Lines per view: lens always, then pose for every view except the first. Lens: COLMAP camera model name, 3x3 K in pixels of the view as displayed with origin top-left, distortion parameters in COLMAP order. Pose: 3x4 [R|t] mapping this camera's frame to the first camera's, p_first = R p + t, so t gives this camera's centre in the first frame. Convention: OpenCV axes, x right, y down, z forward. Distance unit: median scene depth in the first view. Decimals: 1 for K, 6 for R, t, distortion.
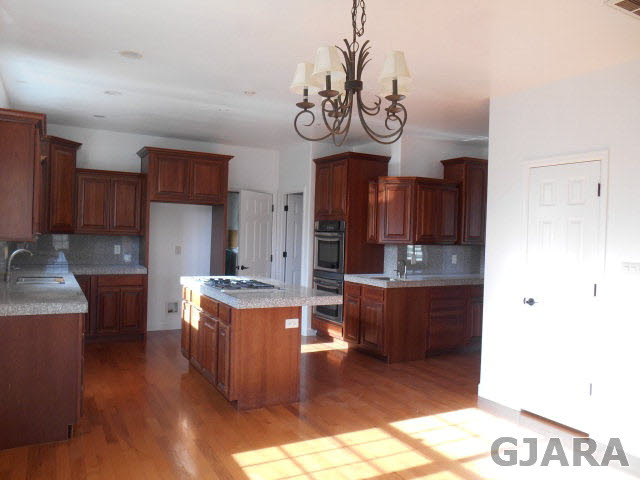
lens RADIAL K [[493.7, 0, 324.3], [0, 493.7, 242.1], [0, 0, 1]] dist [-0.026868, 0.004911]
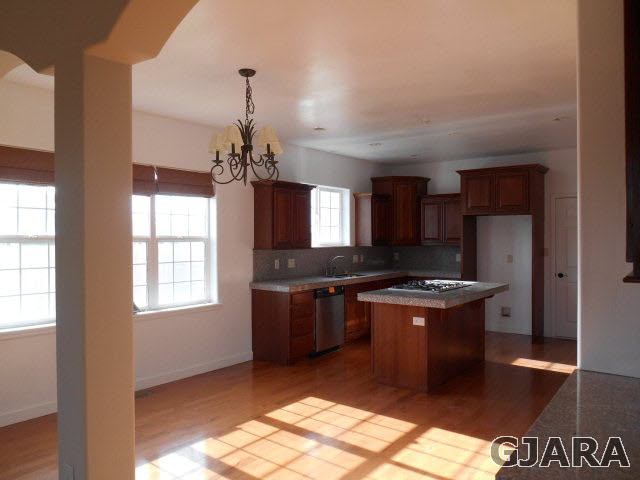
lens RADIAL K [[493.7, 0, 316.9], [0, 493.7, 242.3], [0, 0, 1]] dist [-0.026868, 0.004911]
pose [[0.378375, -0.026652, -0.925269, 0.615675], [0.003091, 0.999616, -0.027529, 0.010214], [0.925647, 0.007557, 0.378312, 0.245370]]
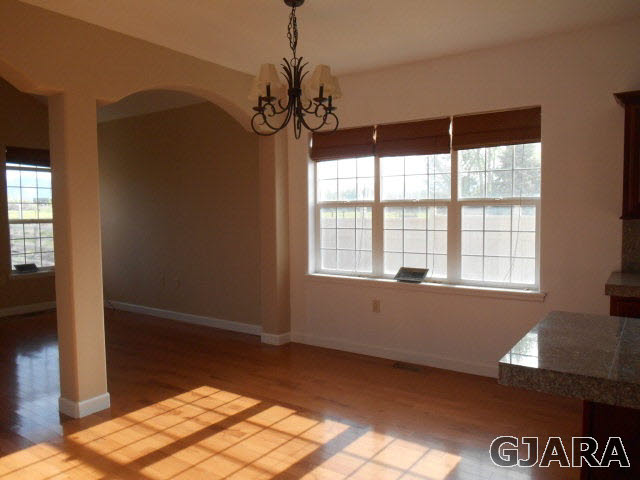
lens RADIAL K [[493.7, 0, 320.8], [0, 493.7, 241.2], [0, 0, 1]] dist [-0.026868, 0.004911]
pose [[-0.910533, 0.008239, -0.413354, 0.092962], [-0.021506, 0.997504, 0.067257, -0.012840], [0.412876, 0.070130, -0.908083, 1.074602]]
